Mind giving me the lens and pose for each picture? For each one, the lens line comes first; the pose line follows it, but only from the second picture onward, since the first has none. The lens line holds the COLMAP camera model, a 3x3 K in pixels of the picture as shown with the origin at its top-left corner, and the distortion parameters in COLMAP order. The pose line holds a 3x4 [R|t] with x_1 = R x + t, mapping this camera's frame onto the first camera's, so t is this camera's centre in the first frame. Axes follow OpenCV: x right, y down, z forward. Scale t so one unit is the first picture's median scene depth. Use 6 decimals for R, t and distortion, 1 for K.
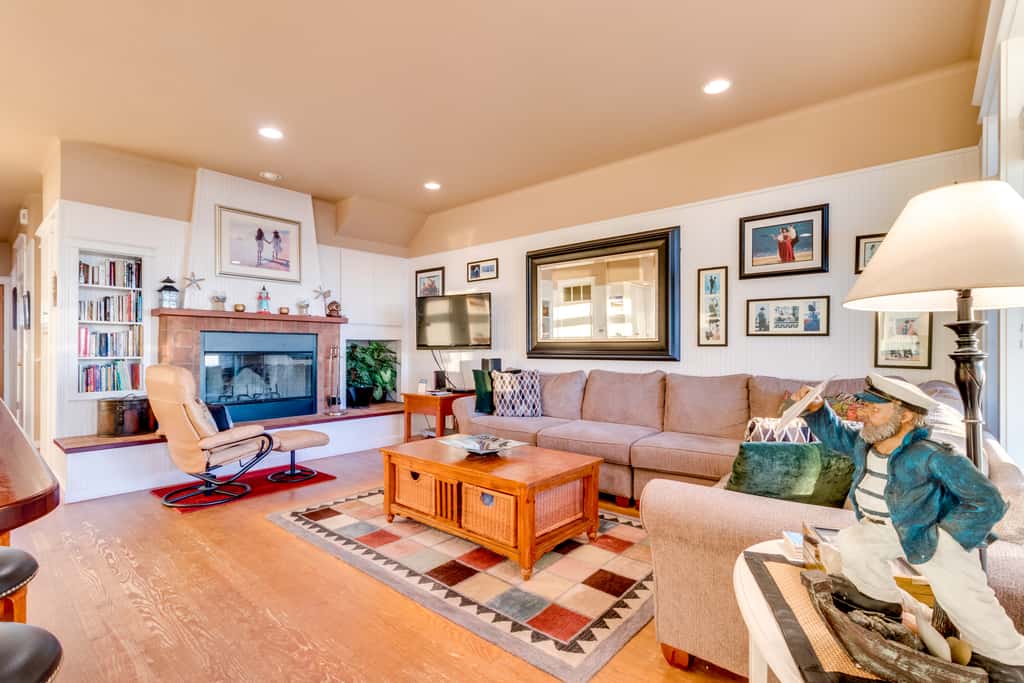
lens RADIAL K [[475.7, 0, 506.4], [0, 475.7, 350.2], [0, 0, 1]] dist [0.004560, -0.000923]
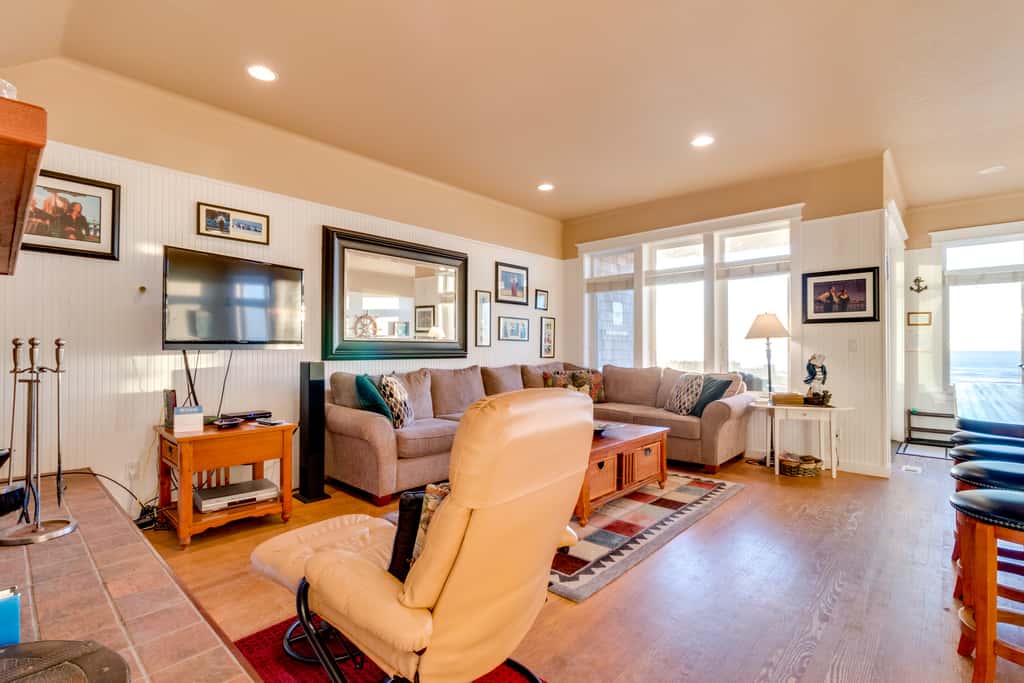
lens RADIAL K [[475.7, 0, 509.1], [0, 475.7, 340.9], [0, 0, 1]] dist [0.004560, -0.000923]
pose [[0.023236, 0.007803, 0.999700, -1.248184], [-0.008170, 0.999938, -0.007615, -0.018548], [-0.999697, -0.007991, 0.023298, 1.135816]]
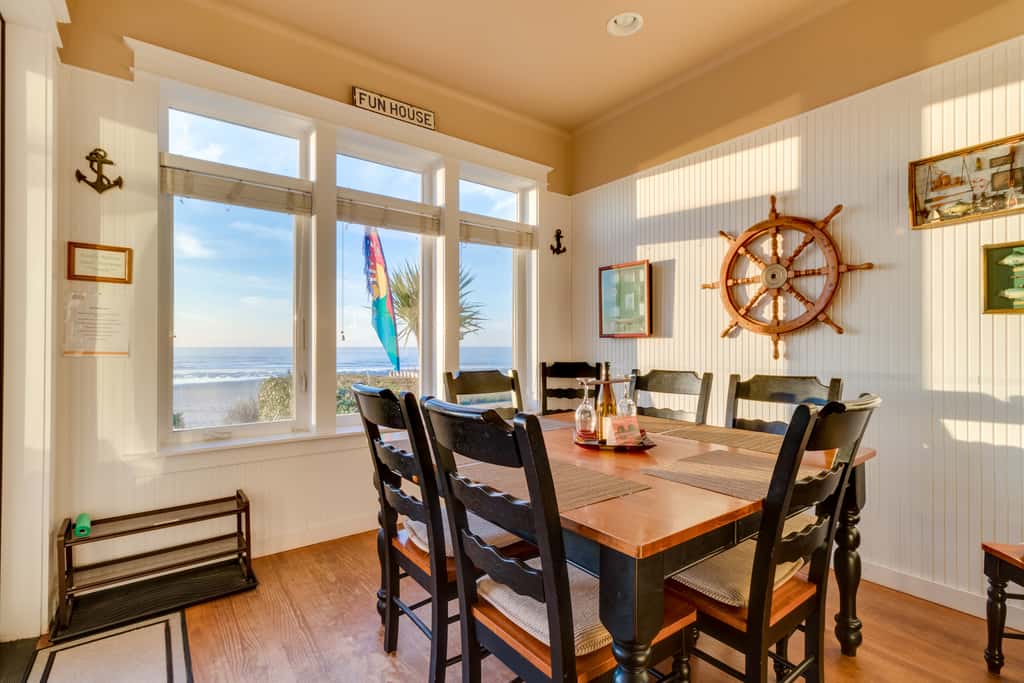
lens RADIAL K [[475.7, 0, 507.2], [0, 475.7, 343.2], [0, 0, 1]] dist [0.004560, -0.000923]
pose [[-0.978226, -0.002355, 0.207530, -0.577165], [-0.004195, 0.999956, -0.008425, -0.016618], [-0.207501, -0.009112, -0.978192, 0.564853]]
